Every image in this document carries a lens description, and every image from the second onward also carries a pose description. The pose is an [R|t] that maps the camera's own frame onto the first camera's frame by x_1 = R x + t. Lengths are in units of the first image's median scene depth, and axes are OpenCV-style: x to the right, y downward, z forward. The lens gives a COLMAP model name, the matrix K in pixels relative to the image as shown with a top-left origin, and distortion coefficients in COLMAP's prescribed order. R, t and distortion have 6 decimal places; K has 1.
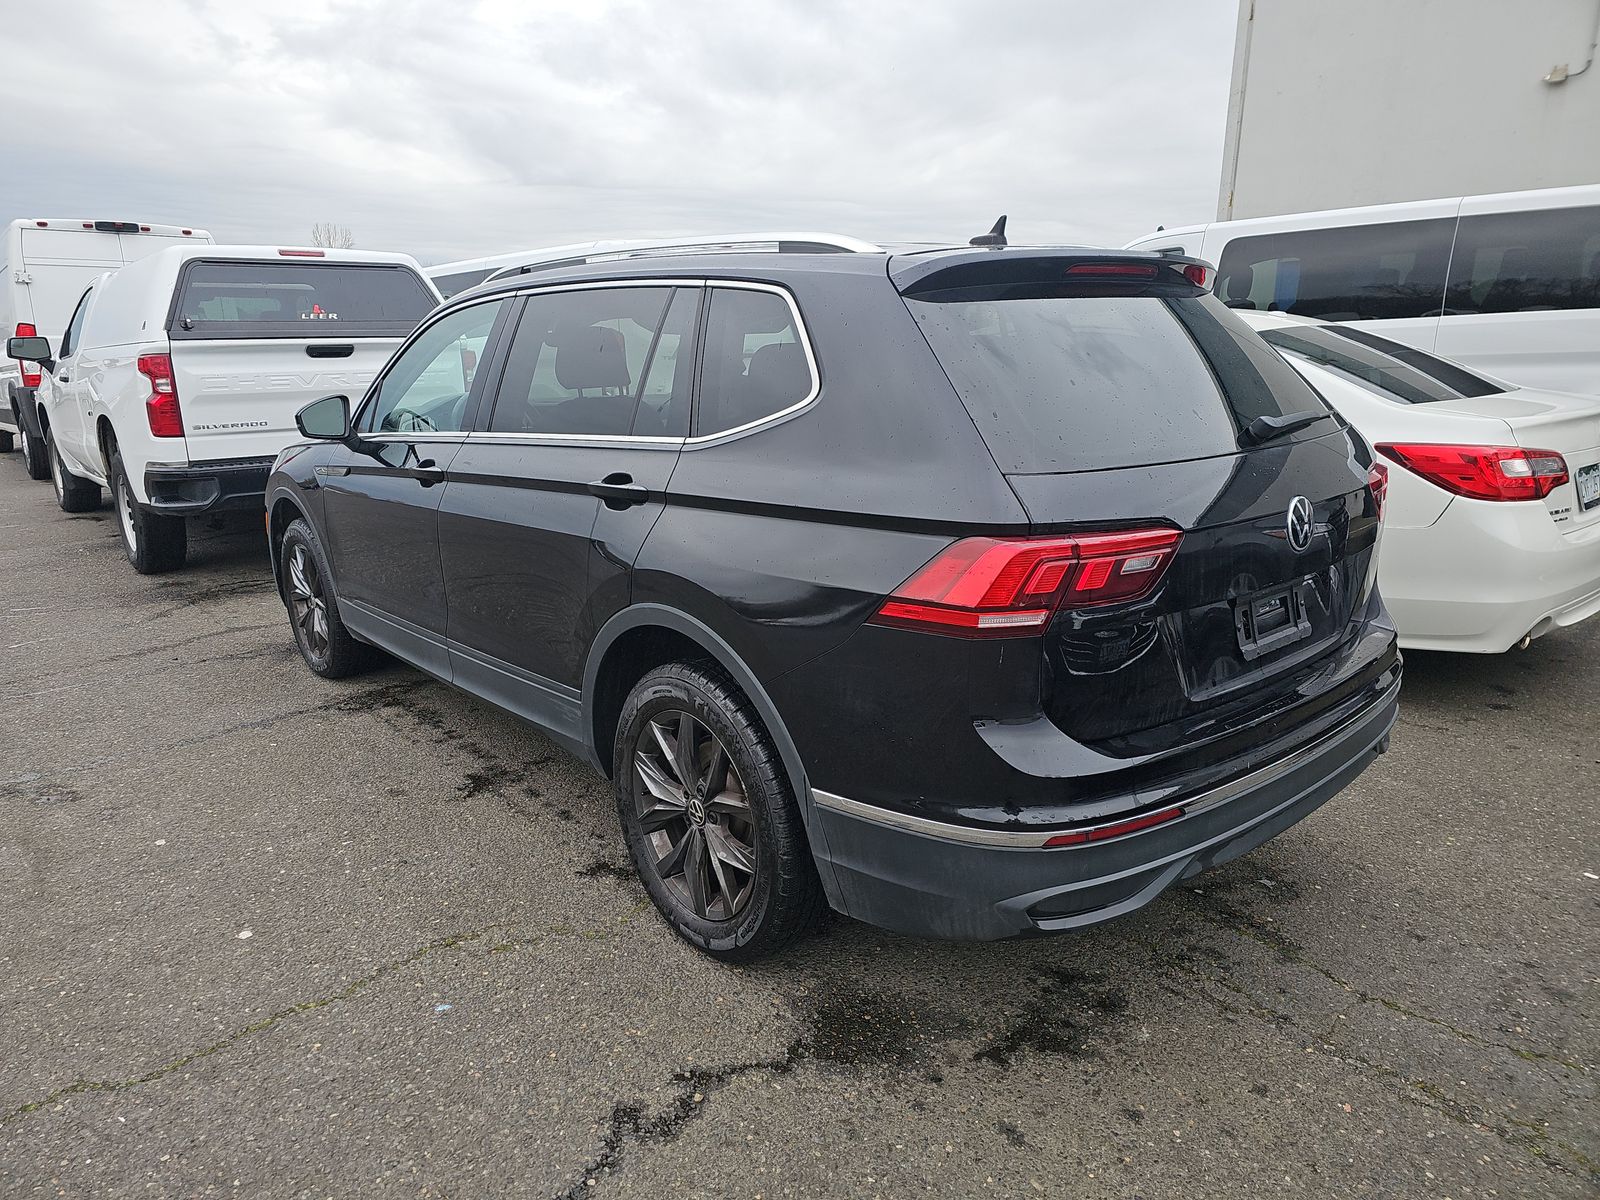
lens RADIAL K [[1080.6, 0, 808.4], [0, 1080.6, 597.9], [0, 0, 1]] dist [0.031447, -0.035053]
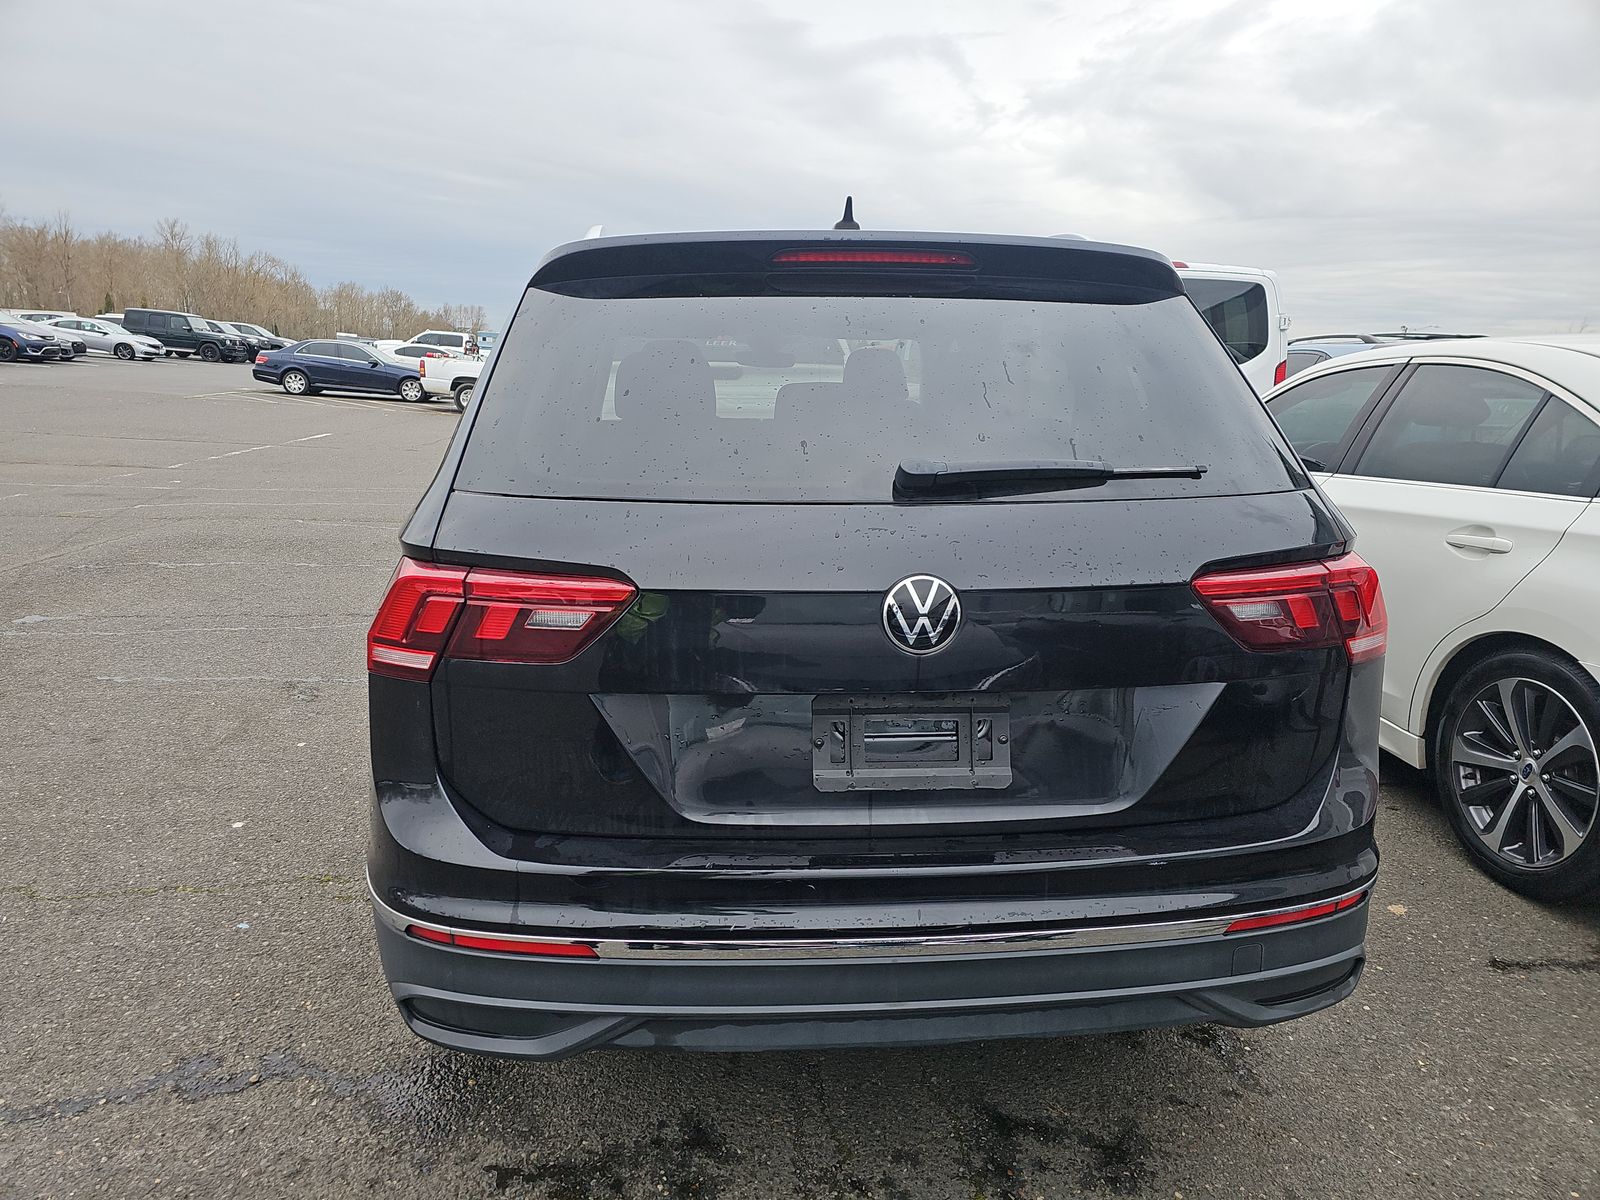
lens RADIAL K [[1080.6, 0, 787.6], [0, 1080.6, 608.0], [0, 0, 1]] dist [0.031447, -0.035053]
pose [[0.804854, 0.147618, -0.574821, 0.178784], [-0.162347, 0.986391, 0.025997, -0.017429], [0.570836, 0.072397, 0.817866, 0.092002]]
